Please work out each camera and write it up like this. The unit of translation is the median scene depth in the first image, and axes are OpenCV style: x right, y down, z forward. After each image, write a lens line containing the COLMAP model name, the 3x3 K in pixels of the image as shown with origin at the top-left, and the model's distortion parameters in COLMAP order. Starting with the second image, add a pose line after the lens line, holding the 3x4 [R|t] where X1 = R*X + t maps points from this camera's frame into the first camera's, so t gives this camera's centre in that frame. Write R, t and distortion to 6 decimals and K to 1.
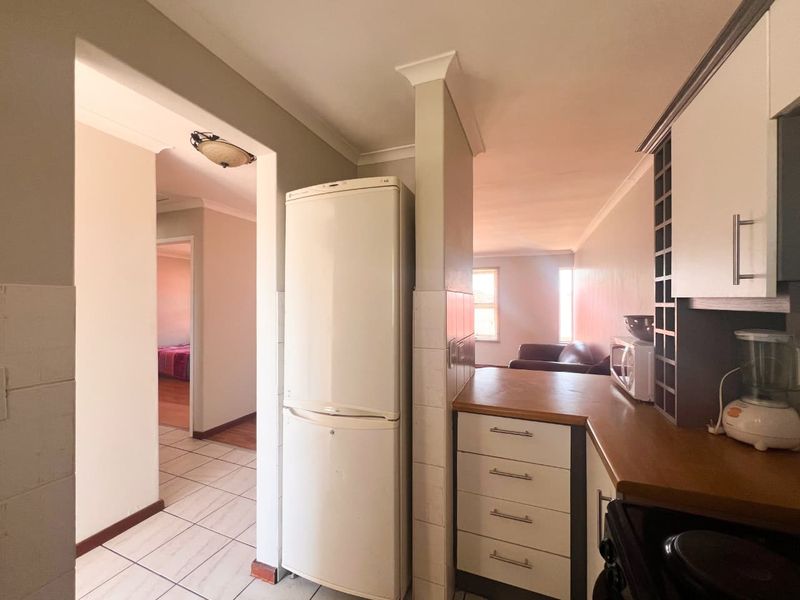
lens RADIAL K [[324.3, 0, 396.2], [0, 324.3, 302.9], [0, 0, 1]] dist [-0.001462, -0.000126]
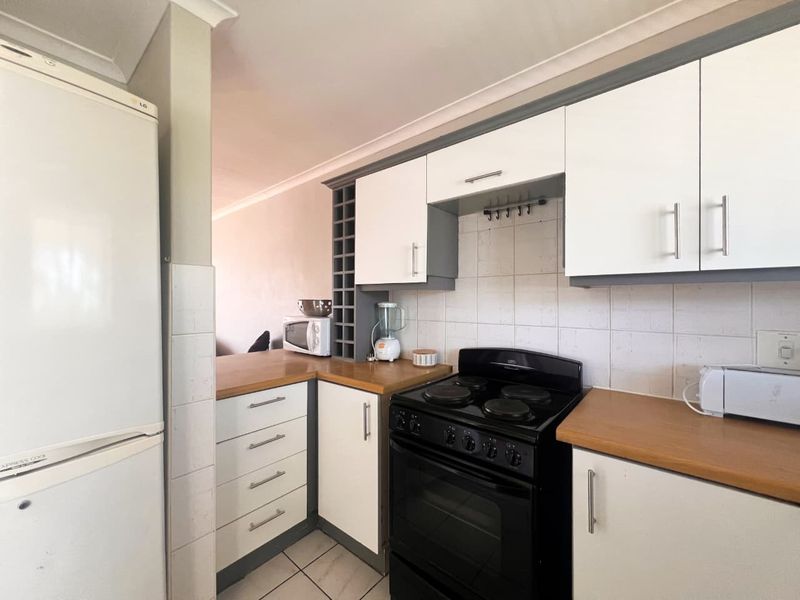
lens RADIAL K [[324.3, 0, 394.3], [0, 324.3, 302.0], [0, 0, 1]] dist [-0.001462, -0.000126]
pose [[0.316866, -0.003292, 0.948465, -0.572686], [0.000327, 0.999994, 0.003362, 0.060476], [-0.948470, -0.000755, 0.316865, 0.260815]]
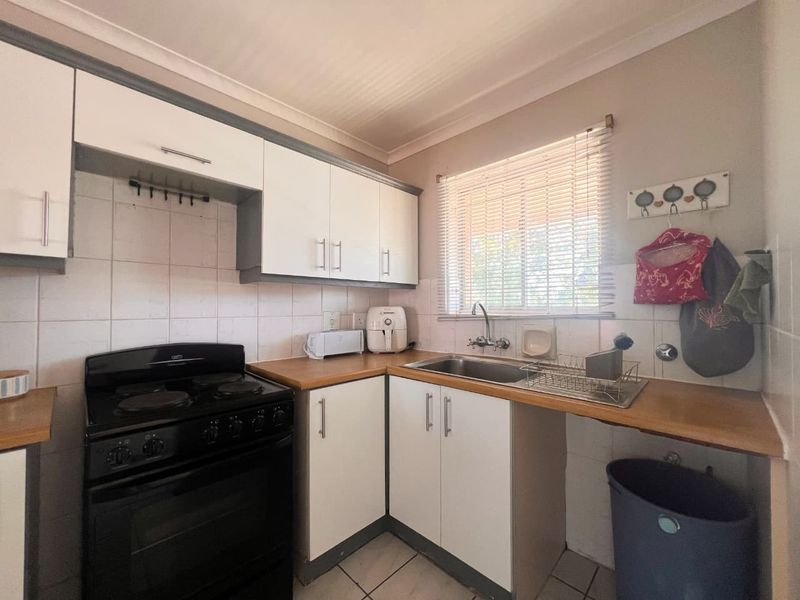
lens RADIAL K [[324.3, 0, 397.9], [0, 324.3, 298.9], [0, 0, 1]] dist [-0.001462, -0.000126]
pose [[-0.923877, 0.001273, 0.382687, -0.439308], [-0.005031, 0.999868, -0.015471, 0.097084], [-0.382656, -0.016219, -0.923748, 0.957452]]
